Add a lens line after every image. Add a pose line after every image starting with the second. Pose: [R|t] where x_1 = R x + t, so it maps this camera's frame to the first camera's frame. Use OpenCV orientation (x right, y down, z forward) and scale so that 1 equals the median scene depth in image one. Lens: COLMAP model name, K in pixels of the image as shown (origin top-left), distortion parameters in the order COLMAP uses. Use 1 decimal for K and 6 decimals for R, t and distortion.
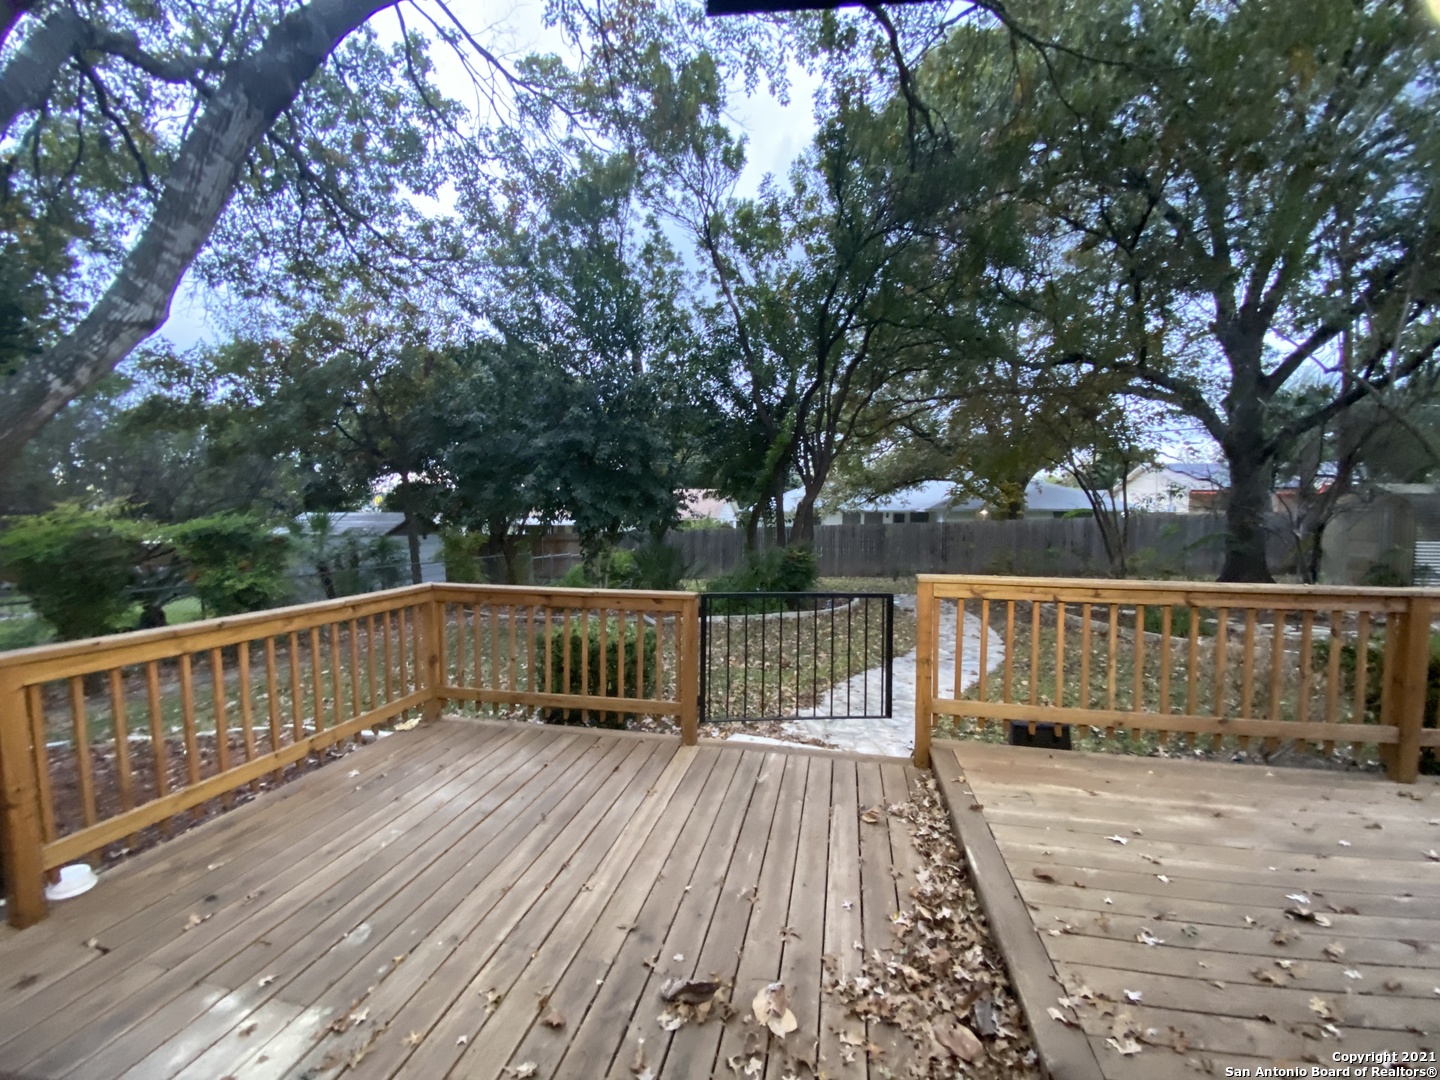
lens RADIAL K [[582.9, 0, 720.0], [0, 582.9, 540.0], [0, 0, 1]] dist [0.029749, -0.023577]
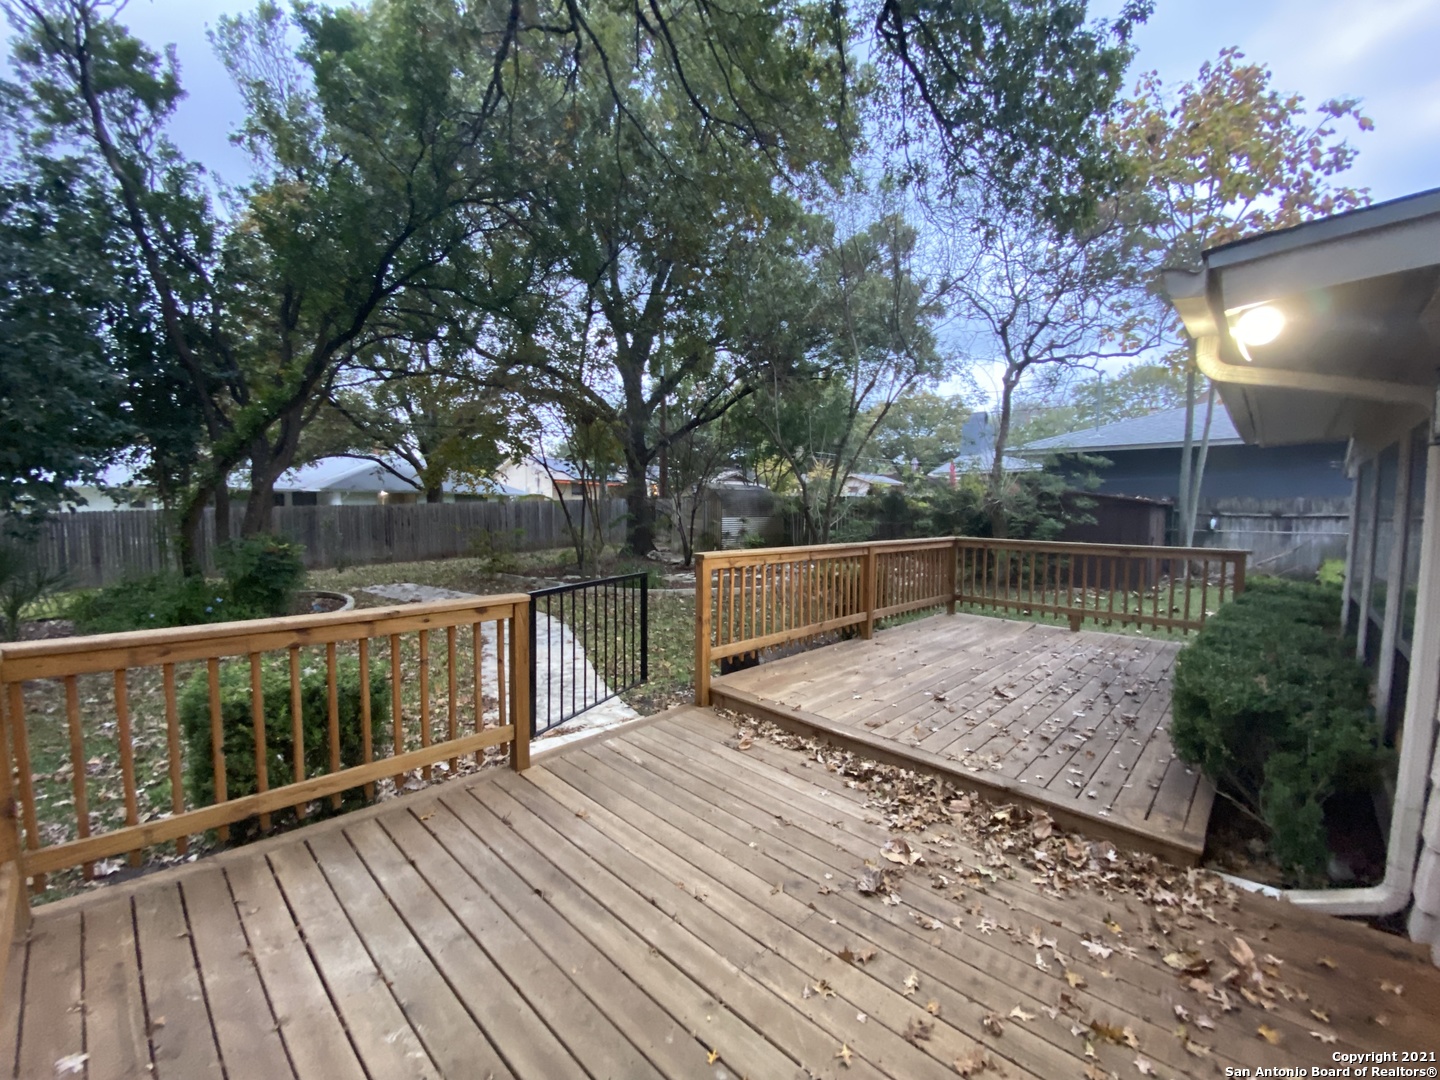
lens RADIAL K [[582.9, 0, 720.0], [0, 582.9, 540.0], [0, 0, 1]] dist [0.029749, -0.023577]
pose [[0.531037, -0.052229, 0.845737, -0.803388], [0.025203, 0.998631, 0.045846, -0.025605], [-0.846974, -0.003031, 0.531626, 0.379550]]
